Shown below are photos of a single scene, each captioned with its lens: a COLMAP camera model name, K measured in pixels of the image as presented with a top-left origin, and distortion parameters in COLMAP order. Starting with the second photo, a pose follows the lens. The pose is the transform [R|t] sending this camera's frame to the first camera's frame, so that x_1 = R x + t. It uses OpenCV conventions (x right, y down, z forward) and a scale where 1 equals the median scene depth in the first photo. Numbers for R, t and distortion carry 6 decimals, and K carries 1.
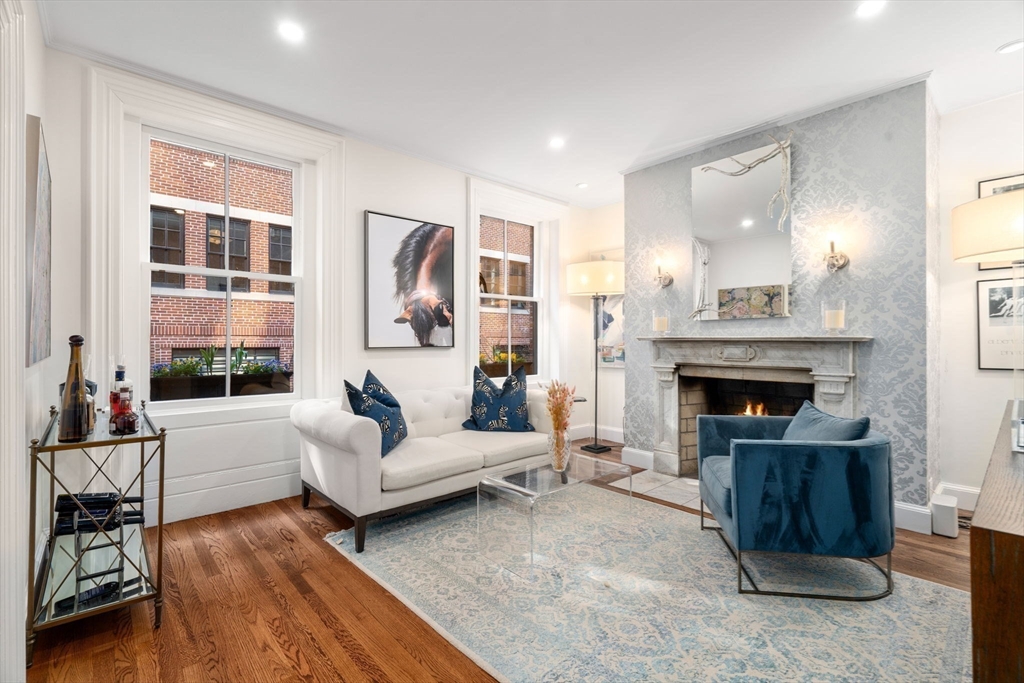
lens RADIAL K [[460.6, 0, 512.0], [0, 460.6, 341.5], [0, 0, 1]] dist [-0.000631, 0.000388]
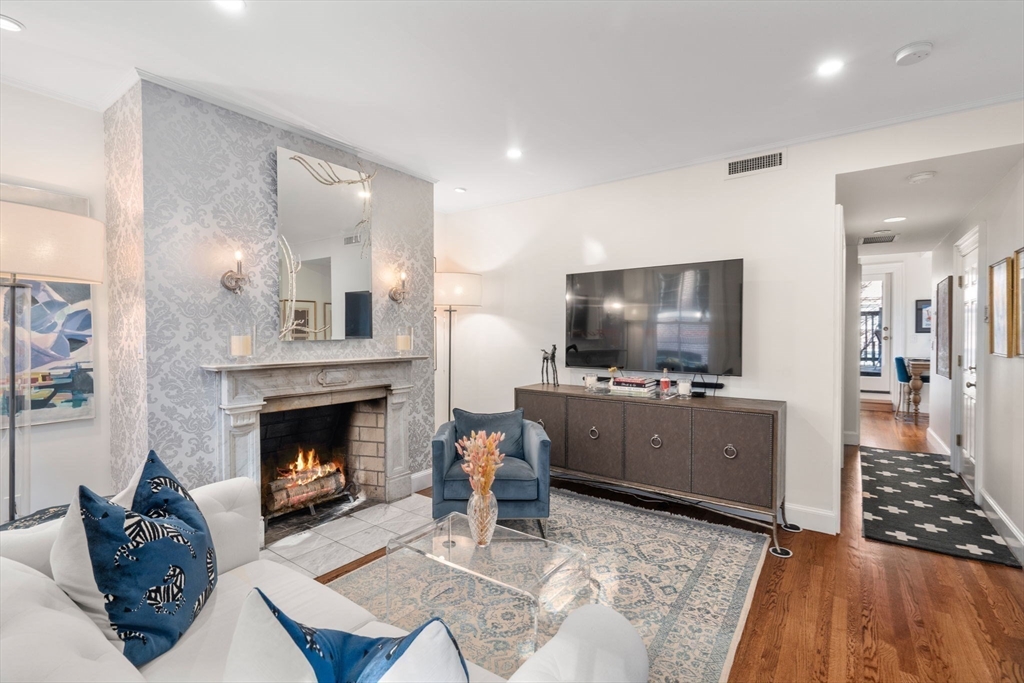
lens RADIAL K [[468.8, 0, 509.5], [0, 468.8, 347.1], [0, 0, 1]] dist [-0.003695, 0.000020]
pose [[-0.210957, -0.024708, 0.977183, -0.473115], [0.004377, 0.999647, 0.026221, -0.054003], [-0.977486, 0.009809, -0.210774, 0.782514]]
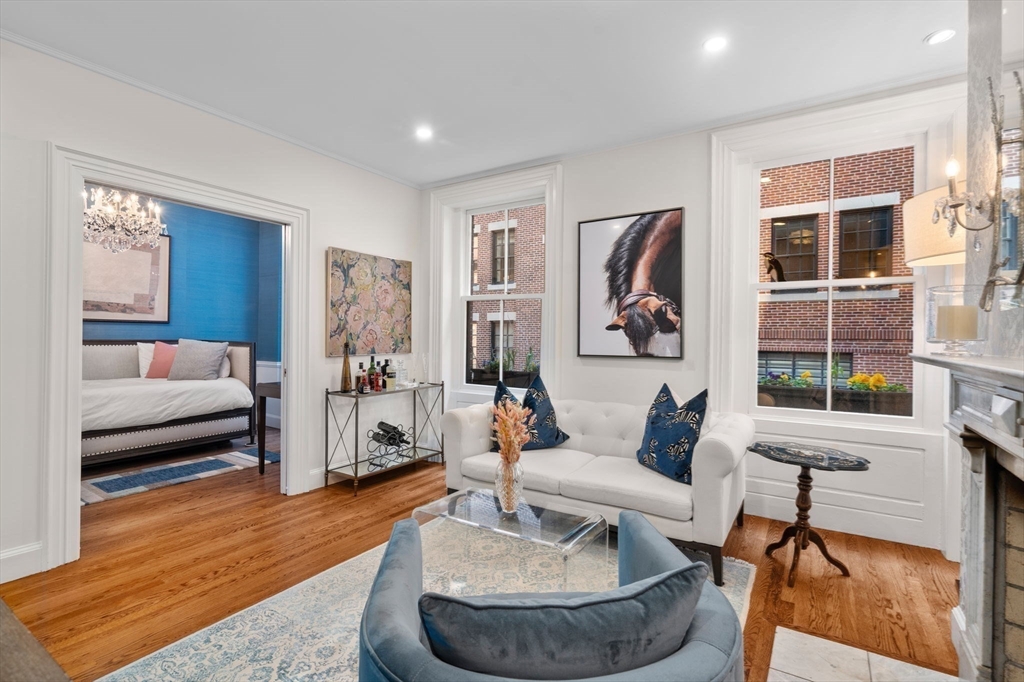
lens RADIAL K [[480.6, 0, 512.0], [0, 480.6, 341.0], [0, 0, 1]] dist [-0.001054, -0.000079]
pose [[0.261713, 0.008179, -0.965111, 0.647028], [-0.014476, 0.999885, 0.004549, -0.019103], [0.965037, 0.012780, 0.261802, 0.540515]]
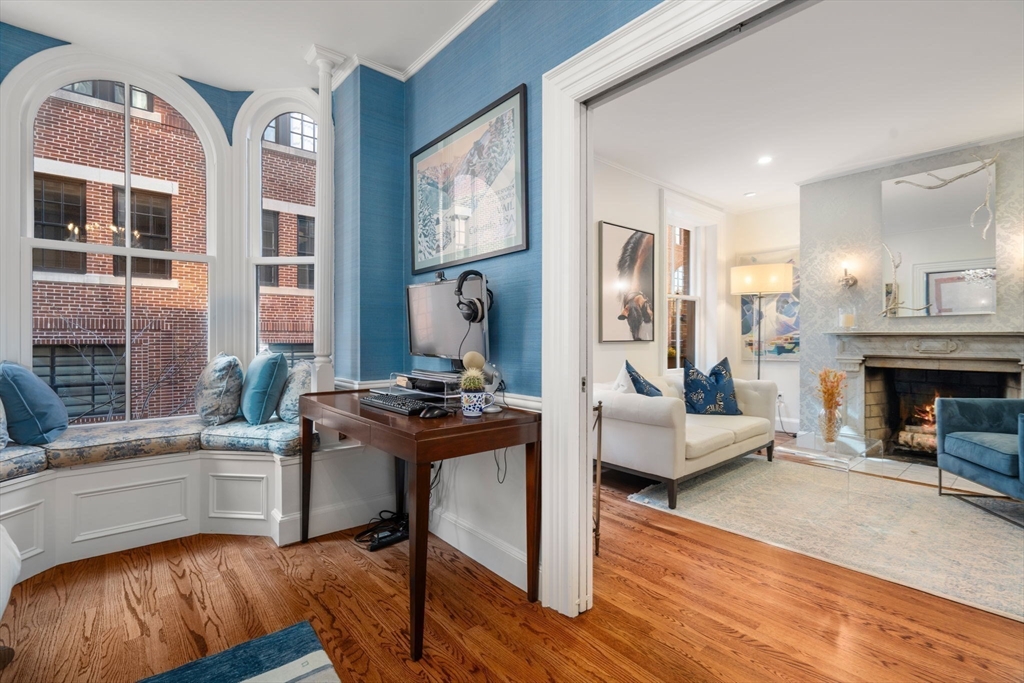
lens RADIAL K [[465.1, 0, 512.0], [0, 465.1, 341.5], [0, 0, 1]] dist [-0.000088, 0.000318]
pose [[0.999775, 0.000752, -0.021188, -0.484312], [-0.000610, 0.999977, 0.006721, 0.006357], [0.021192, -0.006707, 0.999753, -0.152585]]
